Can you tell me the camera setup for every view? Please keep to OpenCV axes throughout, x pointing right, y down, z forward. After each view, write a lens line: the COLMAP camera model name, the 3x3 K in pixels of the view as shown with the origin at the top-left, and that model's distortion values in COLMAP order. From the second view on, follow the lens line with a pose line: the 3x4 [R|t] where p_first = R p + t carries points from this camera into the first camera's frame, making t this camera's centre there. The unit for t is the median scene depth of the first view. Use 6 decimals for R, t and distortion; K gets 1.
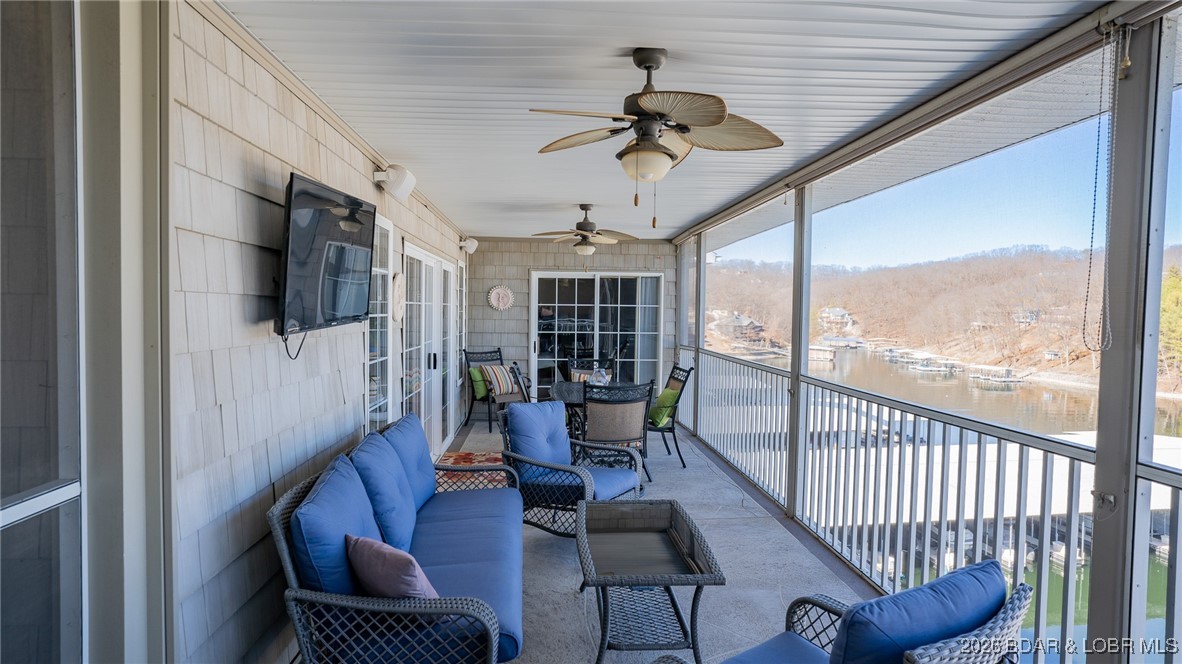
lens RADIAL K [[657.3, 0, 589.7], [0, 657.3, 335.3], [0, 0, 1]] dist [-0.003995, 0.004916]
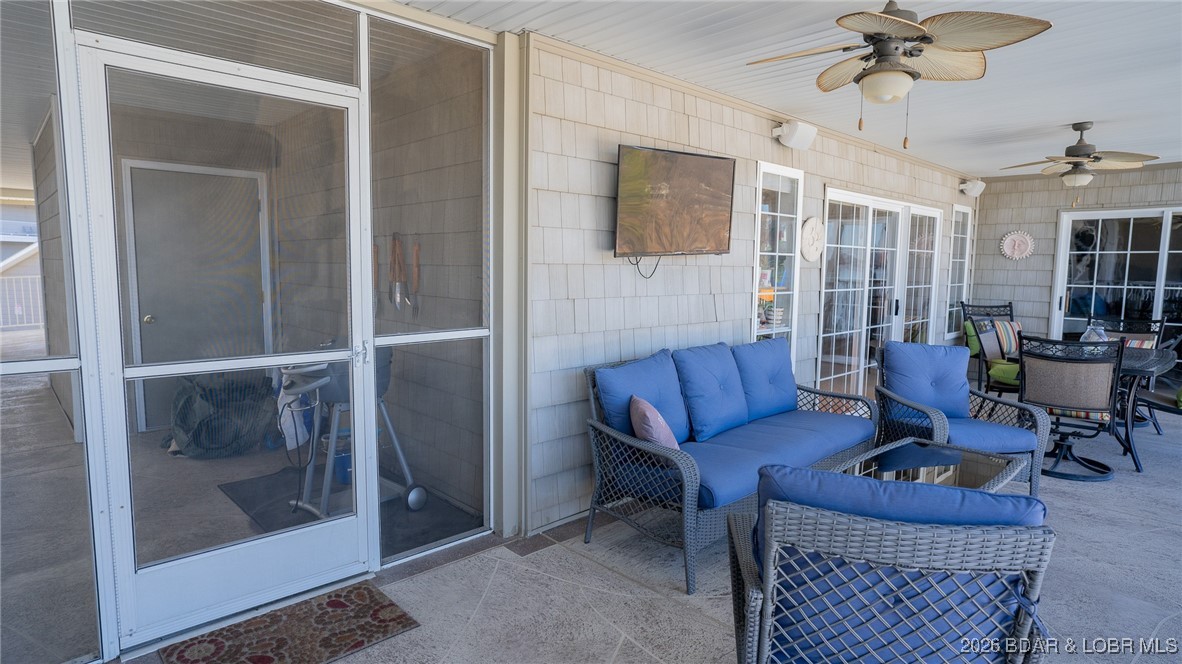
lens RADIAL K [[657.3, 0, 596.3], [0, 657.3, 333.7], [0, 0, 1]] dist [-0.003995, 0.004916]
pose [[0.643594, 0.078352, -0.761346, 0.247983], [-0.036827, 0.996764, 0.071449, 0.026022], [0.764481, -0.017946, 0.644397, 0.005253]]
